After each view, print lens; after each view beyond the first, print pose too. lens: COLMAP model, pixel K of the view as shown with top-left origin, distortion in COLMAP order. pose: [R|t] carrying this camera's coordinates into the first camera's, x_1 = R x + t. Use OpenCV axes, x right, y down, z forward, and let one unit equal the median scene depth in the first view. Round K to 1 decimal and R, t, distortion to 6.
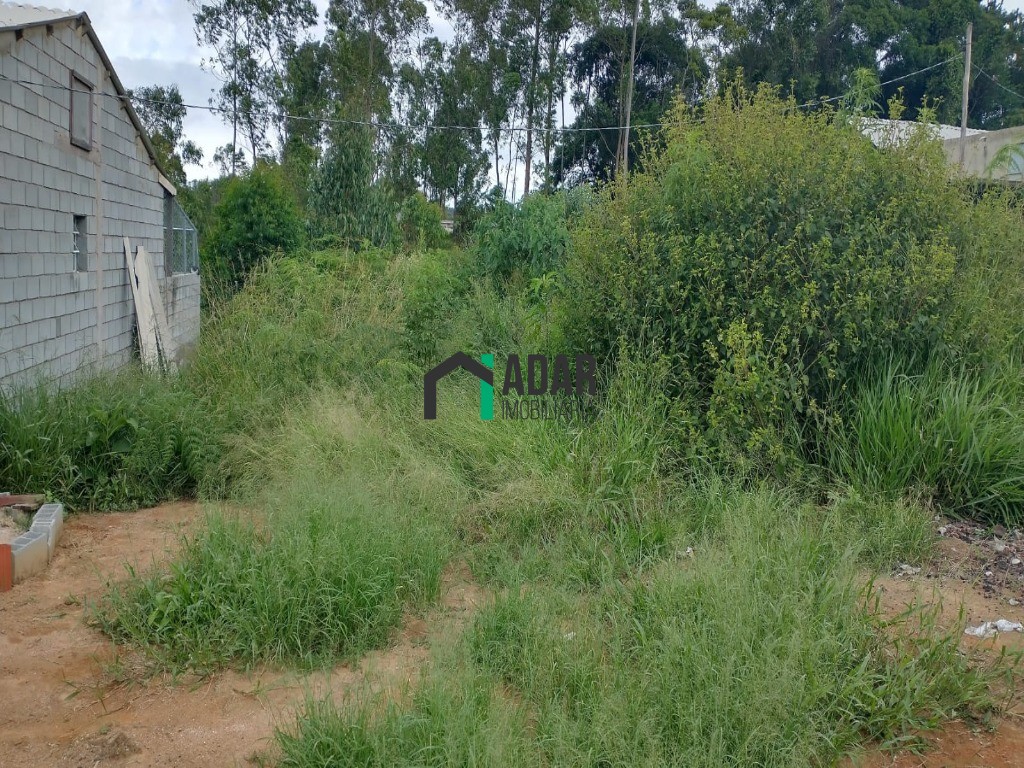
lens RADIAL K [[840.0, 0, 511.4], [0, 840.0, 369.2], [0, 0, 1]] dist [0.001809, -0.046917]
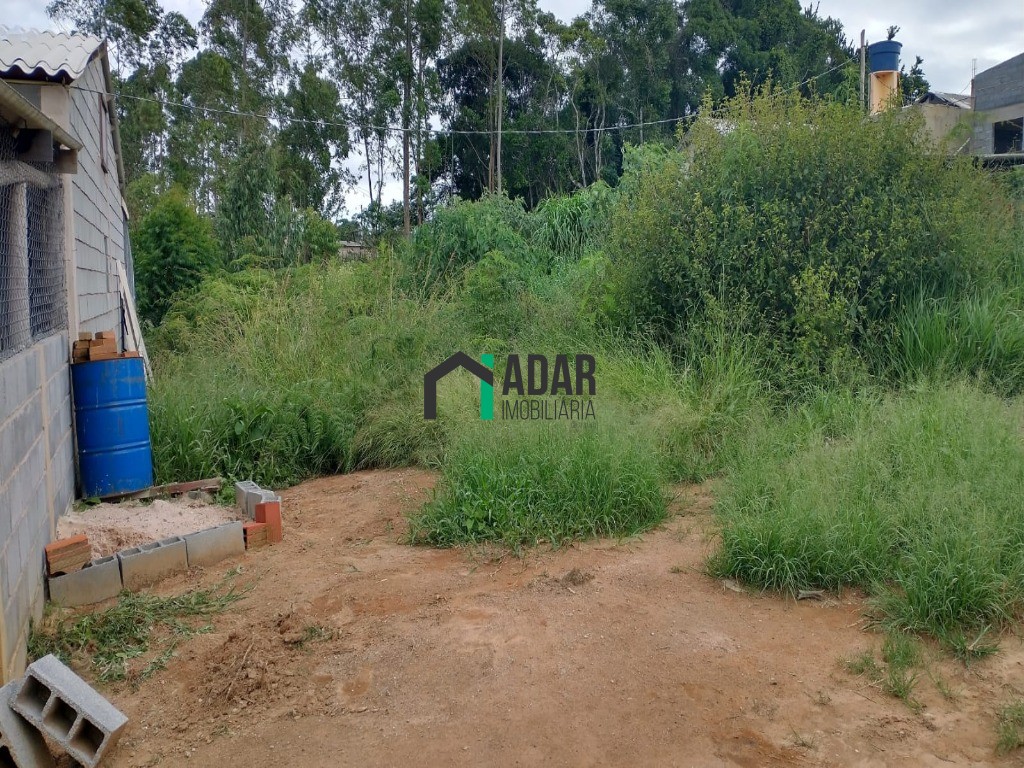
lens RADIAL K [[828.2, 0, 512.0], [0, 828.2, 384.0], [0, 0, 1]] dist [0.070103, -0.130234]
pose [[0.975928, -0.098718, 0.194473, -0.088288], [0.098735, 0.995067, 0.009630, 0.012666], [-0.194465, 0.009804, 0.980861, -0.032807]]
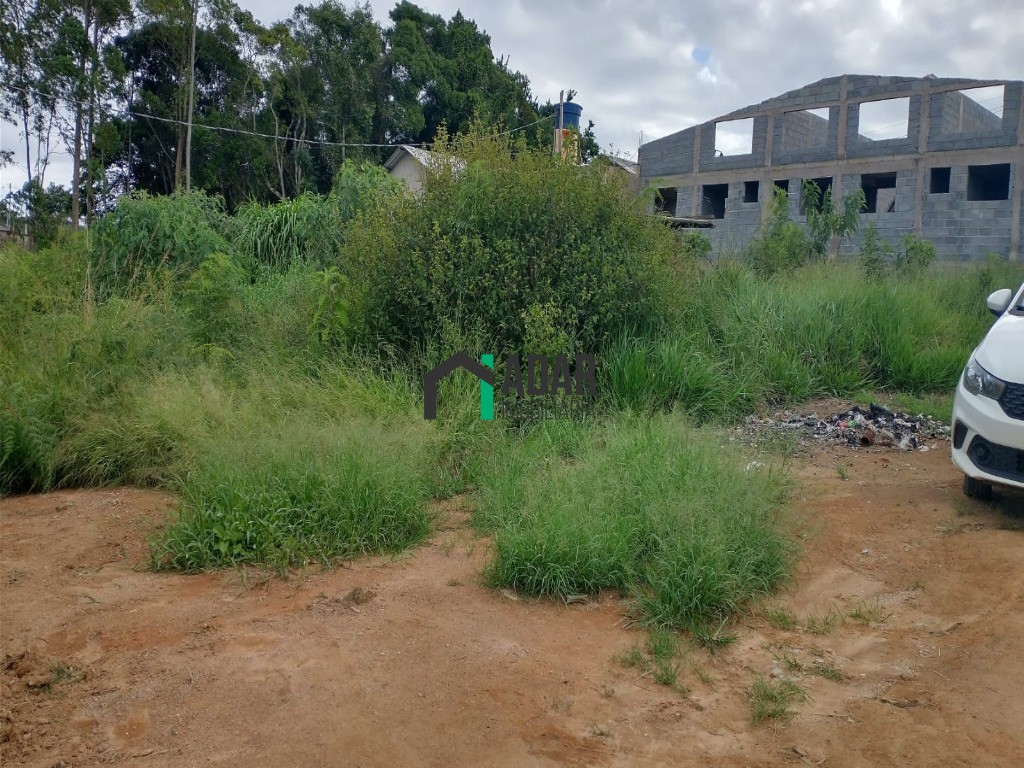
lens RADIAL K [[828.2, 0, 512.0], [0, 828.2, 384.0], [0, 0, 1]] dist [0.070103, -0.130234]
pose [[0.833883, -0.051482, 0.549535, -0.107841], [0.050307, 0.998585, 0.017214, 0.010837], [-0.549644, 0.013291, 0.835293, -0.028268]]
